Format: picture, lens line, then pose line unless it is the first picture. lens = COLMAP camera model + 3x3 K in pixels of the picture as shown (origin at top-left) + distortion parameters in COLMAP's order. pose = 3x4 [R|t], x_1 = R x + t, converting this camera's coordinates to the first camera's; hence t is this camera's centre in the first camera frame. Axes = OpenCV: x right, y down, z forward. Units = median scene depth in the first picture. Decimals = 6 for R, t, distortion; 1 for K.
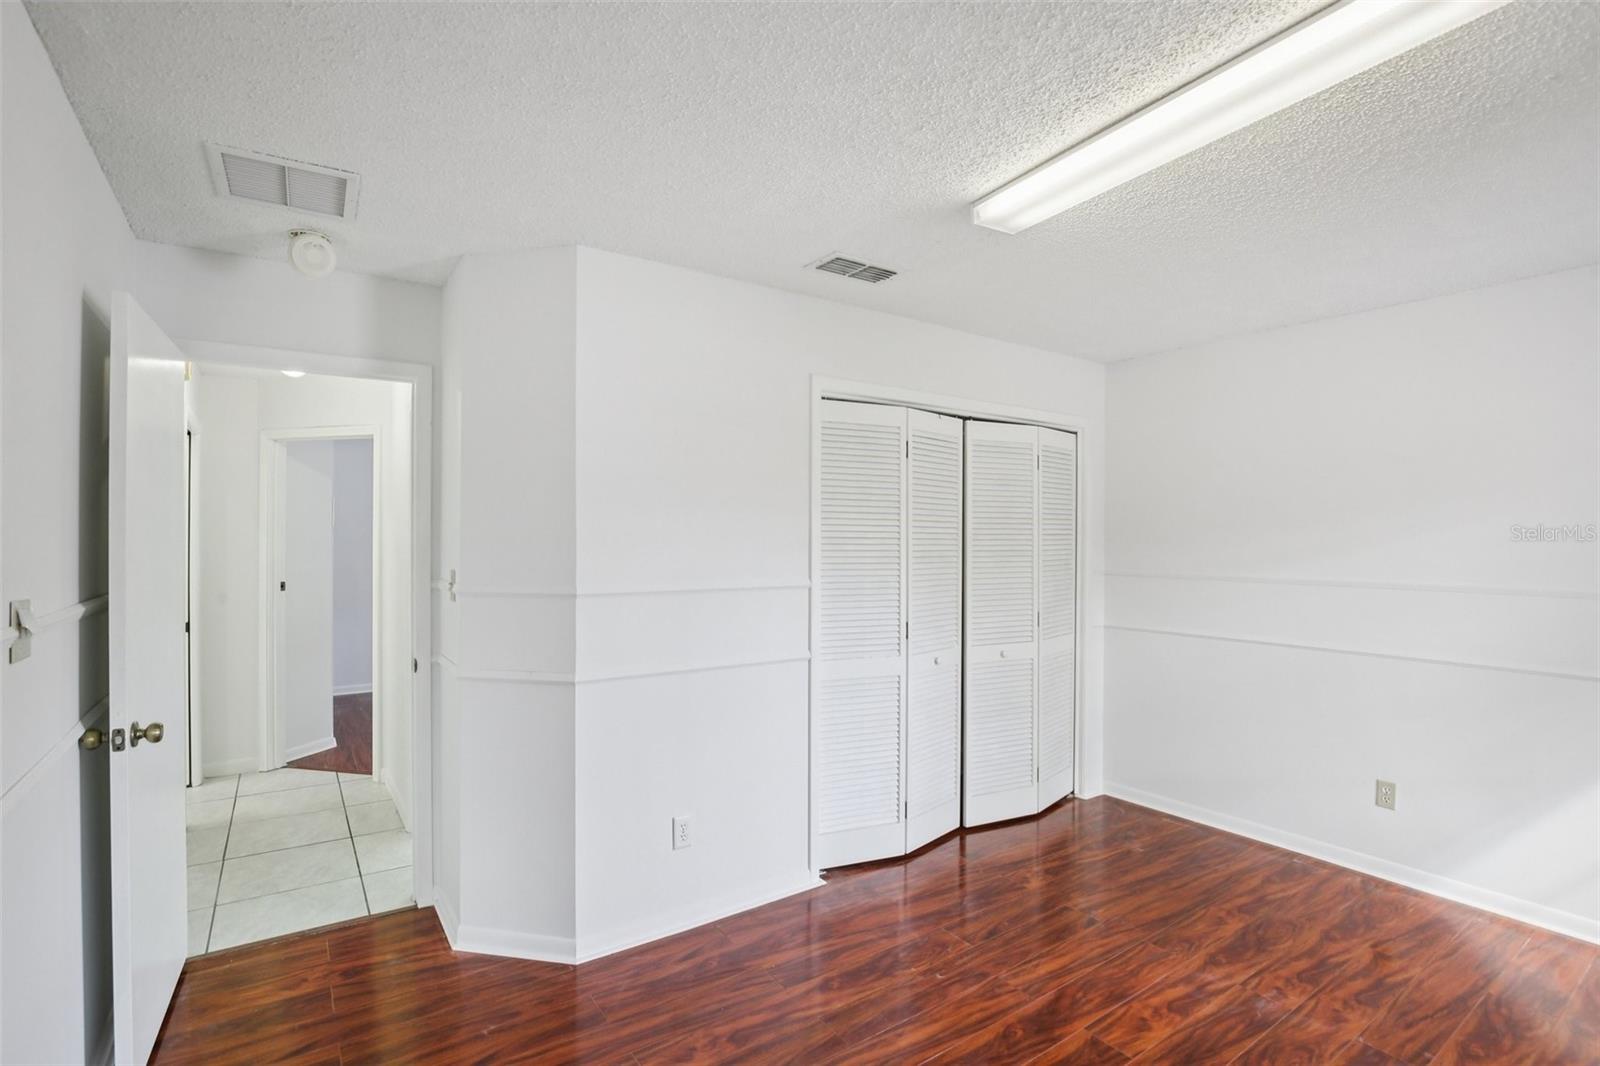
lens RADIAL K [[745.8, 0, 797.5], [0, 745.8, 536.7], [0, 0, 1]] dist [-0.033050, -0.000605]
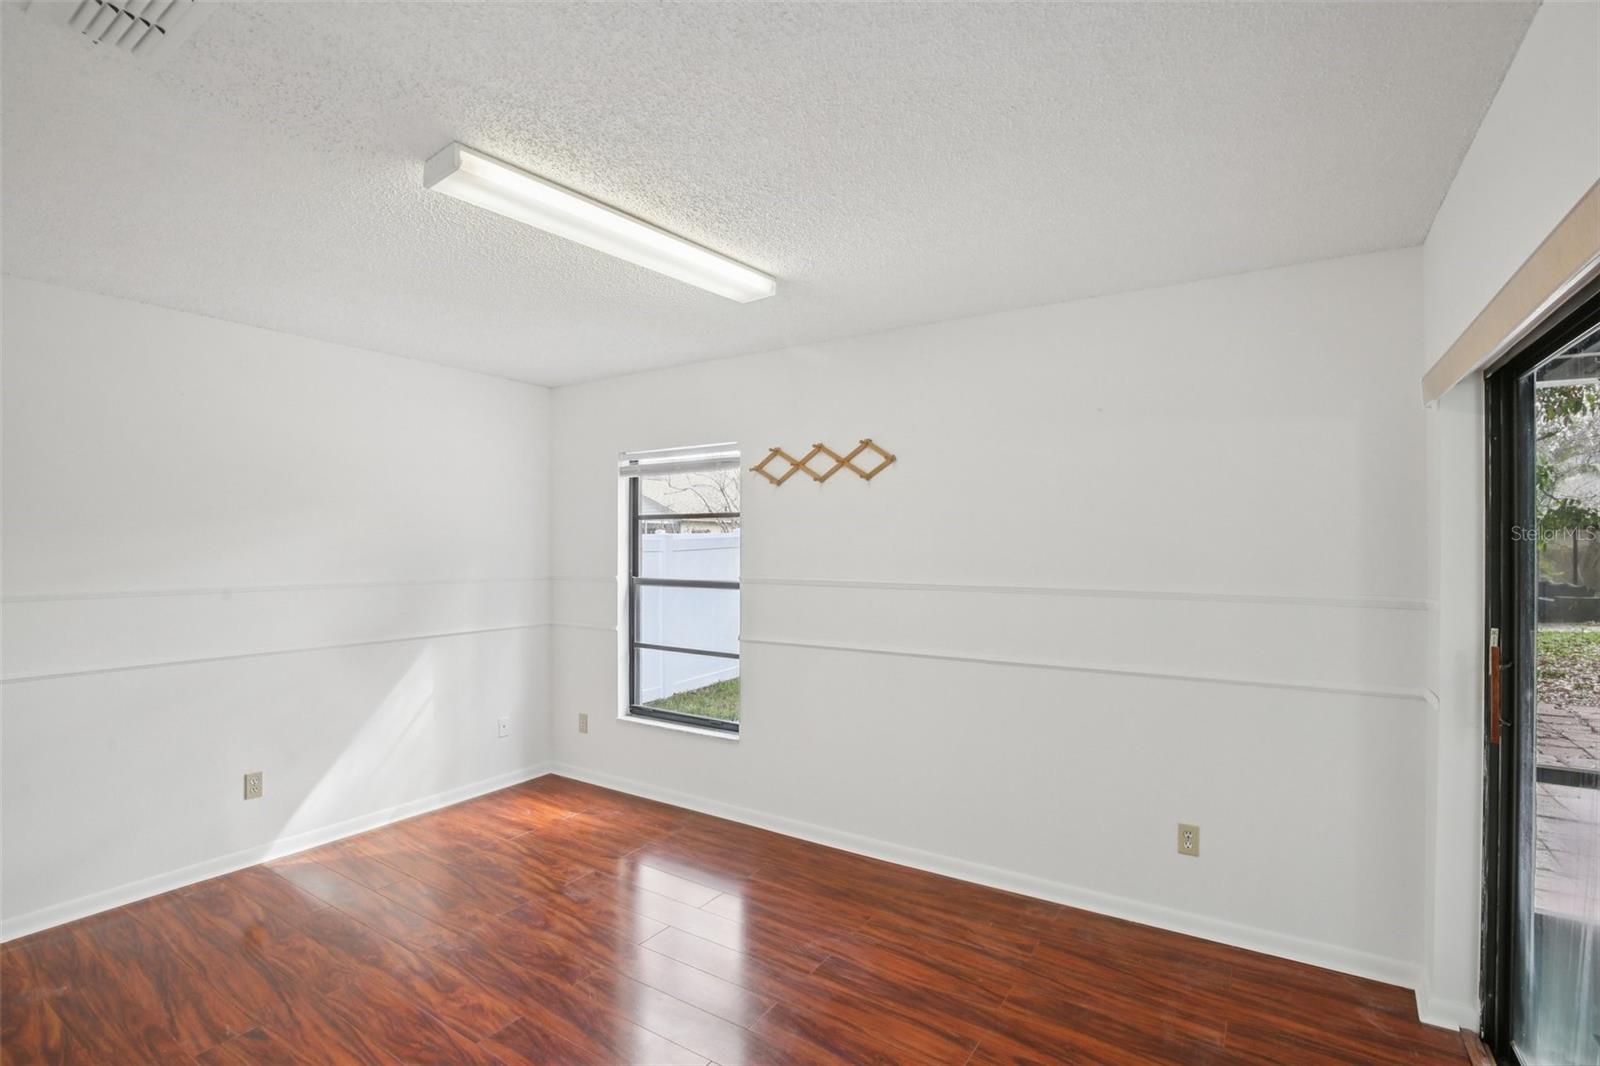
lens RADIAL K [[745.8, 0, 786.9], [0, 745.8, 538.6], [0, 0, 1]] dist [-0.033050, -0.000605]
pose [[-0.366043, -0.004093, 0.930589, -0.570575], [0.001491, 0.999986, 0.004985, -0.011351], [-0.930597, 0.003212, -0.366032, 0.816976]]
